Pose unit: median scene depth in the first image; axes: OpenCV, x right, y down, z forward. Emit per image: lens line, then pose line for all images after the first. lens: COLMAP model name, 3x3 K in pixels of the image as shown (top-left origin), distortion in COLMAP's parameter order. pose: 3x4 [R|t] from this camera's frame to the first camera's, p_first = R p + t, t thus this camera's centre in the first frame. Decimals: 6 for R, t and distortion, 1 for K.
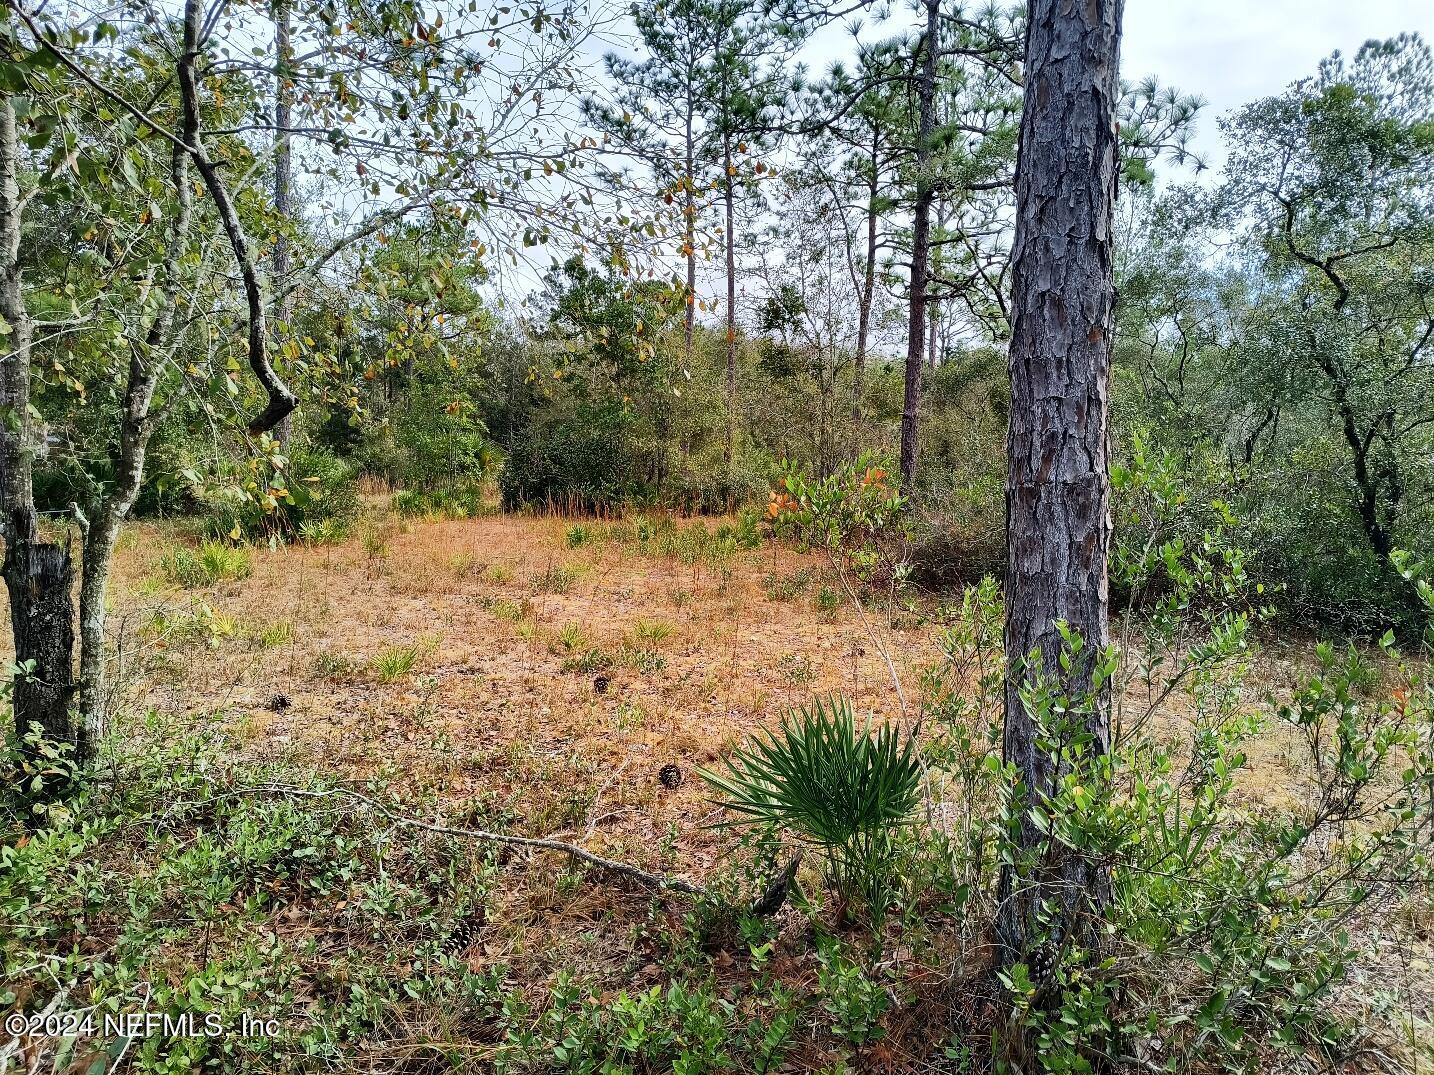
lens RADIAL K [[992.2, 0, 718.1], [0, 992.2, 540.6], [0, 0, 1]] dist [0.001413, -0.000356]
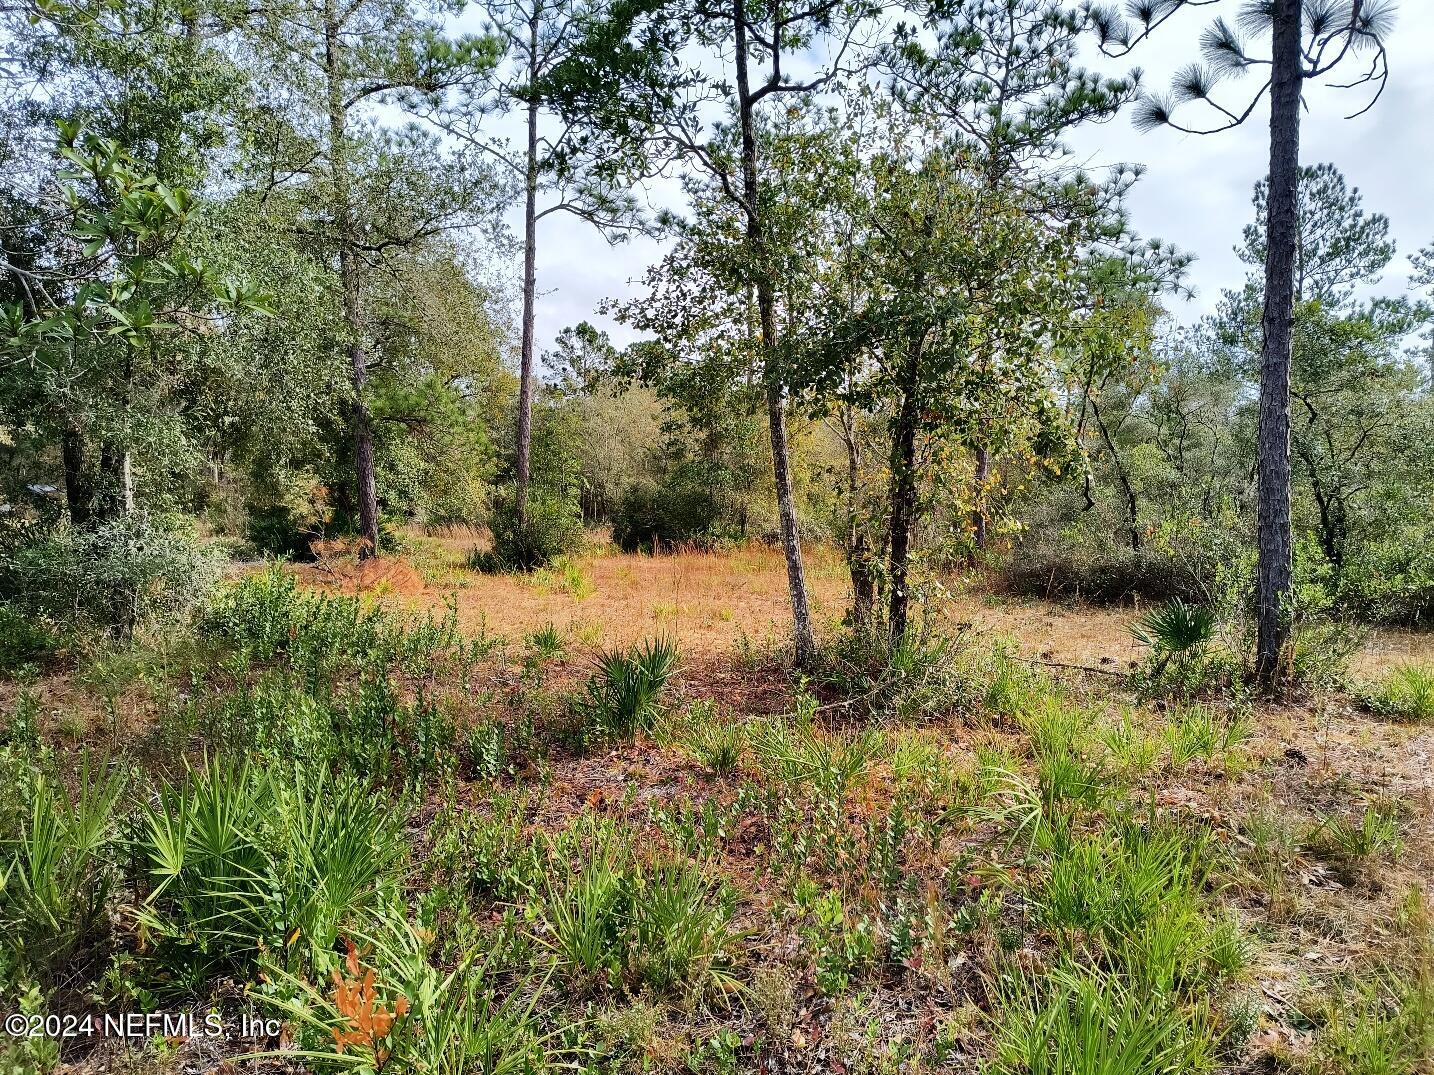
lens RADIAL K [[978.7, 0, 716.1], [0, 978.7, 534.4], [0, 0, 1]] dist [0.052820, -0.049920]
pose [[0.998550, -0.002853, 0.053749, -0.133926], [0.005561, 0.998718, -0.050308, 0.009836], [-0.053536, 0.050534, 0.997286, -0.174267]]
